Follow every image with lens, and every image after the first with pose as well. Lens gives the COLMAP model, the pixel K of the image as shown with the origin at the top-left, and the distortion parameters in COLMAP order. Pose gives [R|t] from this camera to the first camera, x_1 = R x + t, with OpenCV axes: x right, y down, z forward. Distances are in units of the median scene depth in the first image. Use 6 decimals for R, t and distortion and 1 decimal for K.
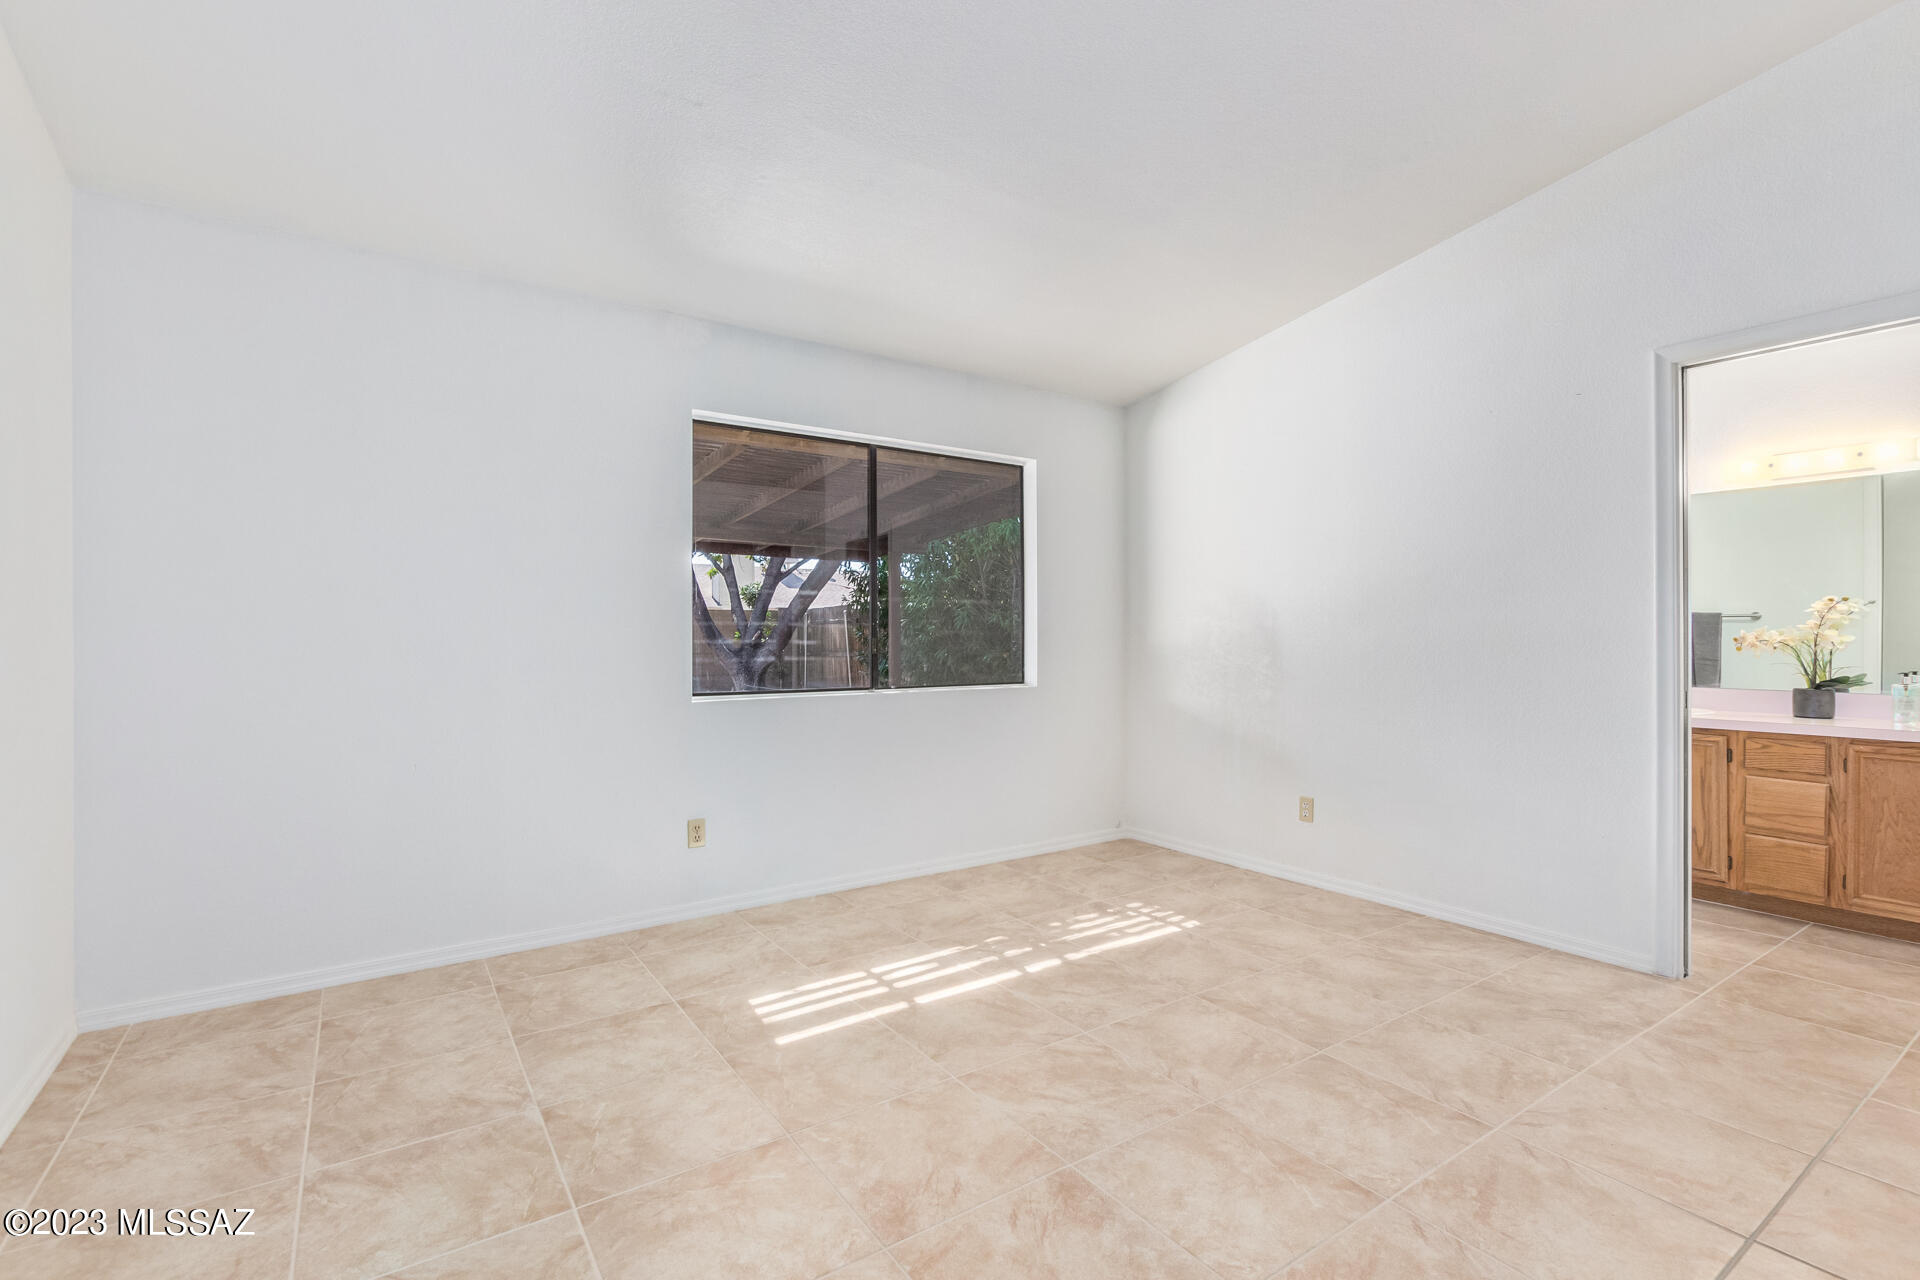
lens RADIAL K [[874.6, 0, 971.3], [0, 874.6, 633.2], [0, 0, 1]] dist [0.003403, -0.000605]
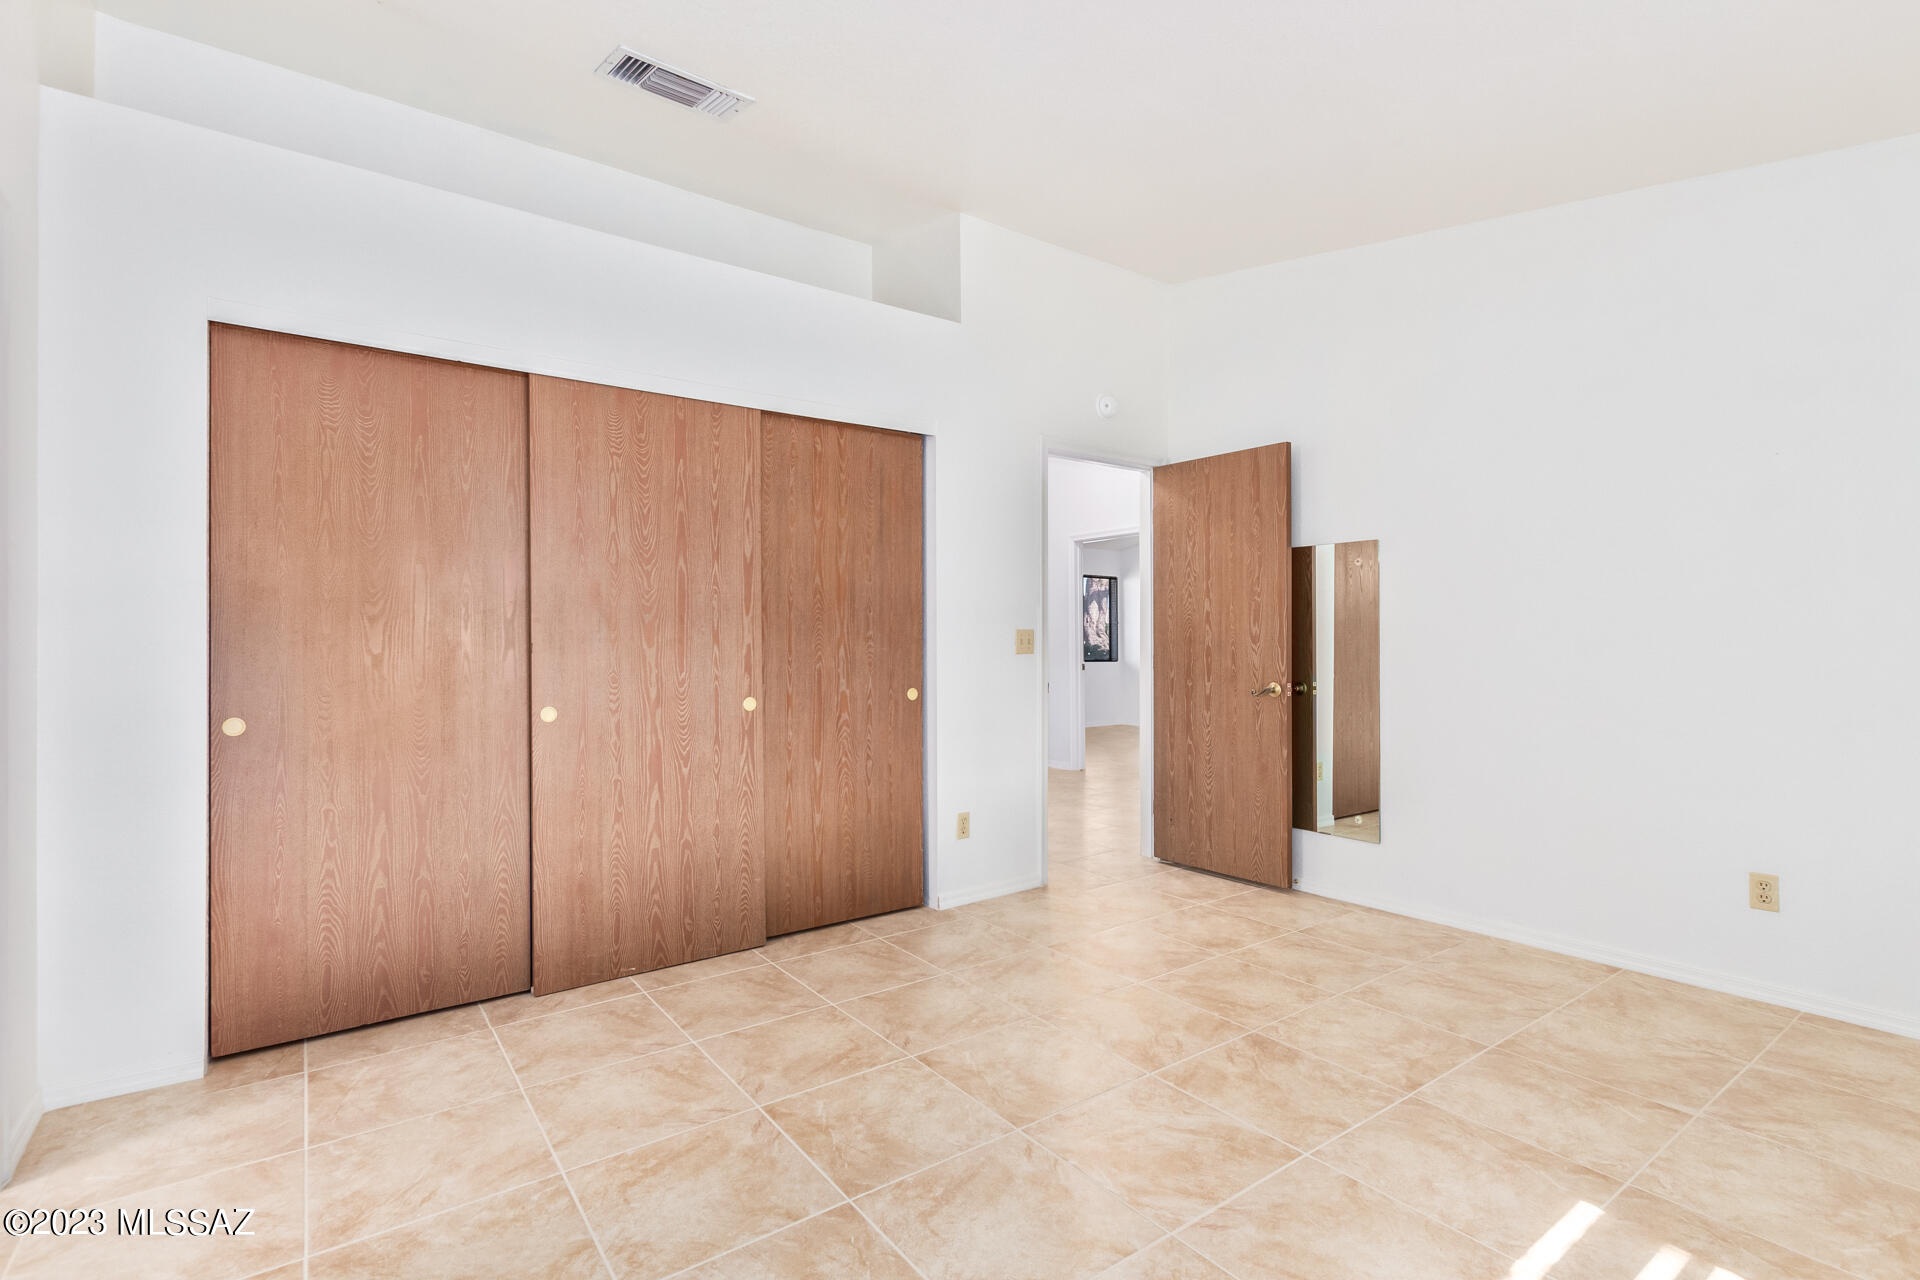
lens RADIAL K [[884.5, 0, 968.2], [0, 884.5, 641.5], [0, 0, 1]] dist [0.001409, -0.001540]
pose [[-0.999170, 0.006100, -0.040269, 0.284292], [0.006205, 0.999978, -0.002485, 0.003127], [0.040253, -0.002733, -0.999186, 1.537406]]
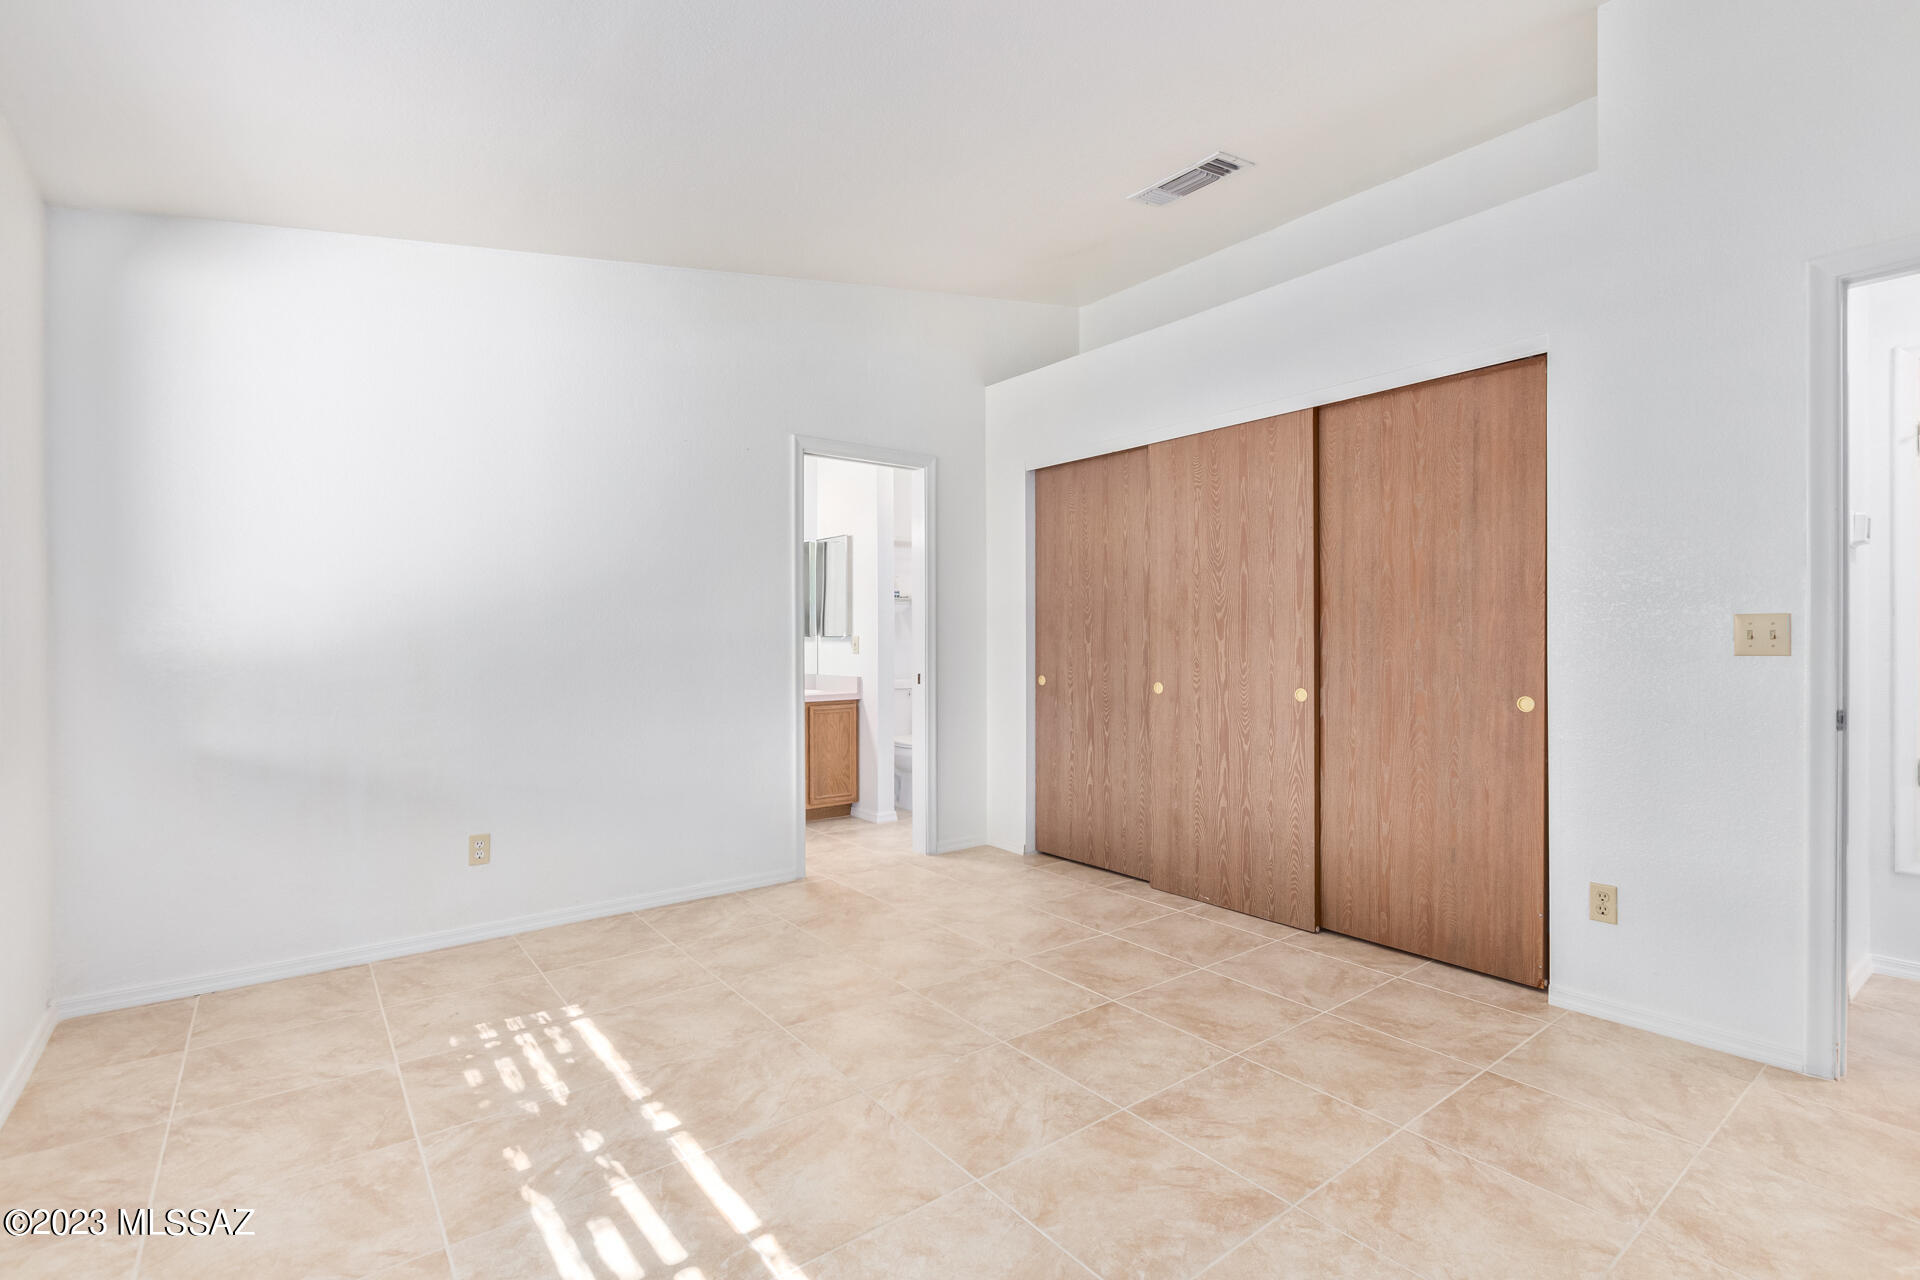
lens RADIAL K [[884.5, 0, 968.2], [0, 884.5, 641.5], [0, 0, 1]] dist [0.001409, -0.001540]
pose [[-0.072704, 0.001332, 0.997353, -0.685412], [-0.004262, 0.999990, -0.001646, 0.011911], [-0.997344, -0.004370, -0.072697, 0.884207]]
